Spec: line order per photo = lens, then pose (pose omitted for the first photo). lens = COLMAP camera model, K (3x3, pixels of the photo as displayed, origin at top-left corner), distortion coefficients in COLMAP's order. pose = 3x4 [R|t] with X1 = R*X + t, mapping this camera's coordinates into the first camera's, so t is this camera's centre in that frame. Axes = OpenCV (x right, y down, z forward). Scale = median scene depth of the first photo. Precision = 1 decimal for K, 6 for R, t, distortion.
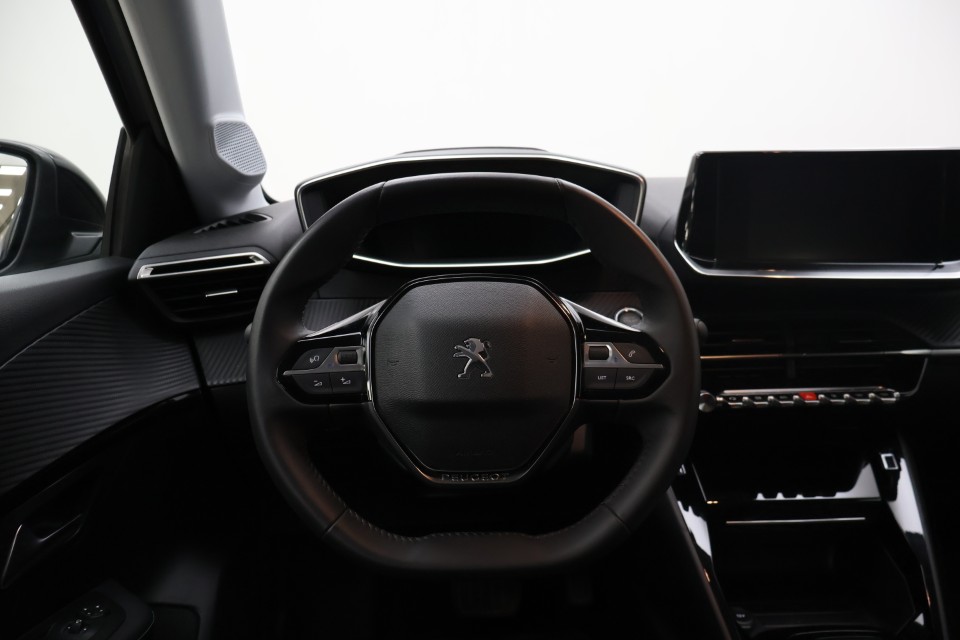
lens RADIAL K [[814.7, 0, 480.0], [0, 814.7, 320.0], [0, 0, 1]] dist [-0.009529, -0.000379]
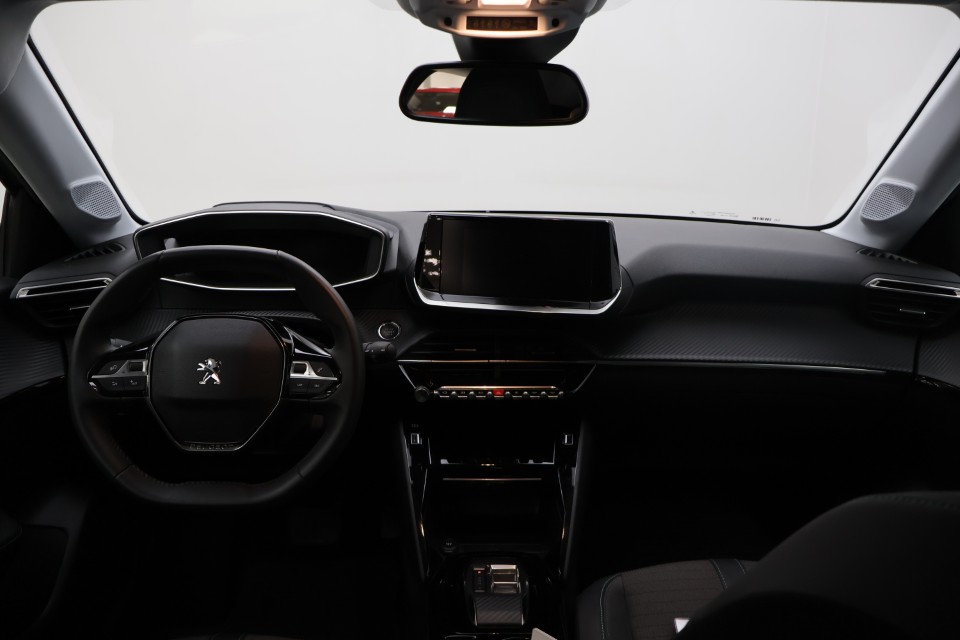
lens RADIAL K [[814.7, 0, 480.0], [0, 814.7, 320.0], [0, 0, 1]] dist [-0.009529, -0.000379]
pose [[0.999533, 0.027528, 0.013252, 0.460368], [-0.028279, 0.997780, 0.060296, -0.152217], [-0.011563, -0.060642, 0.998093, -0.528035]]
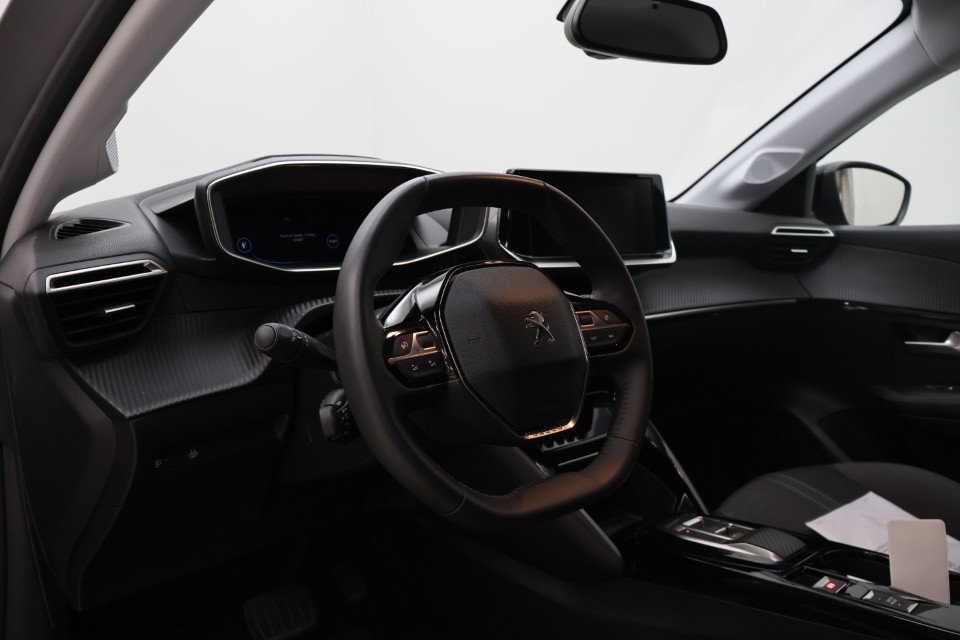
lens RADIAL K [[814.7, 0, 480.0], [0, 814.7, 320.0], [0, 0, 1]] dist [-0.009529, -0.000379]
pose [[0.752884, -0.074016, 0.653978, -0.790240], [0.105368, 0.994395, -0.008761, 0.035101], [-0.649664, 0.075504, 0.756463, 0.160276]]
